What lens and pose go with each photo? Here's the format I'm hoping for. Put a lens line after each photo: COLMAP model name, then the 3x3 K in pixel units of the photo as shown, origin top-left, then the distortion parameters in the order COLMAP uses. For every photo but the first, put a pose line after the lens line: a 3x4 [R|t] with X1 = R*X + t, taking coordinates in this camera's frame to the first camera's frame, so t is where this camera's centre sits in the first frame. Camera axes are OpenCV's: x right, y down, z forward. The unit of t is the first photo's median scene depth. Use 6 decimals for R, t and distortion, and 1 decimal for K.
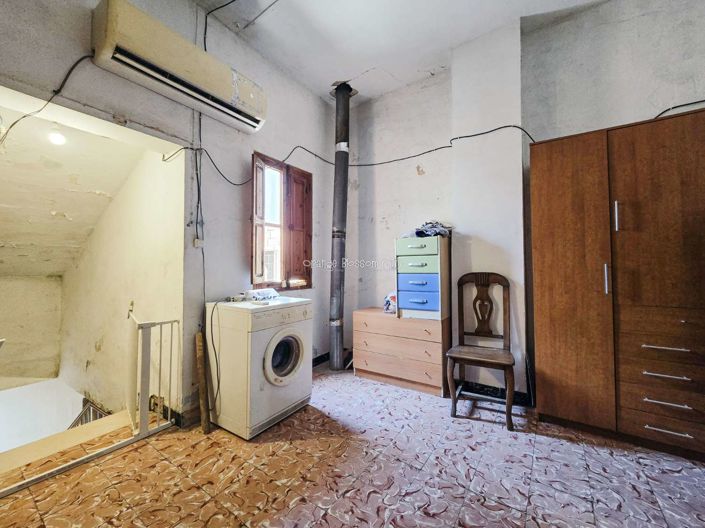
lens RADIAL K [[289.9, 0, 353.7], [0, 289.9, 258.8], [0, 0, 1]] dist [-0.001120, -0.001608]
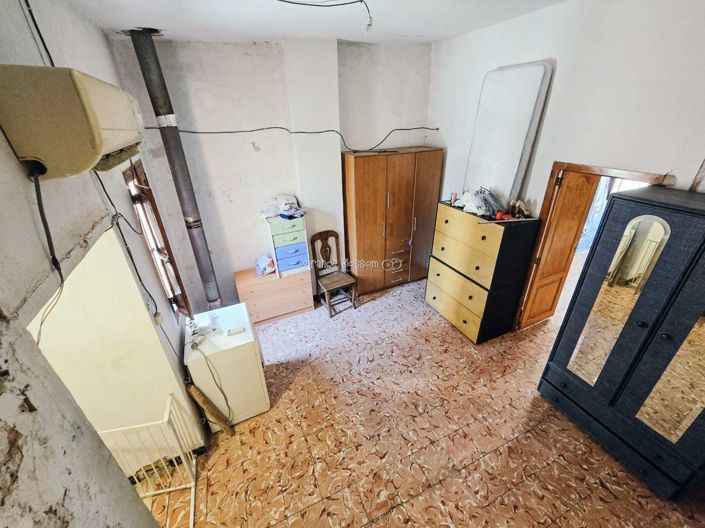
lens RADIAL K [[289.9, 0, 354.7], [0, 289.9, 261.3], [0, 0, 1]] dist [-0.001120, -0.001608]
pose [[0.518189, -0.401732, 0.755044, -0.883478], [0.003346, 0.883763, 0.467922, -0.672426], [-0.855260, -0.239946, 0.459300, 0.130951]]
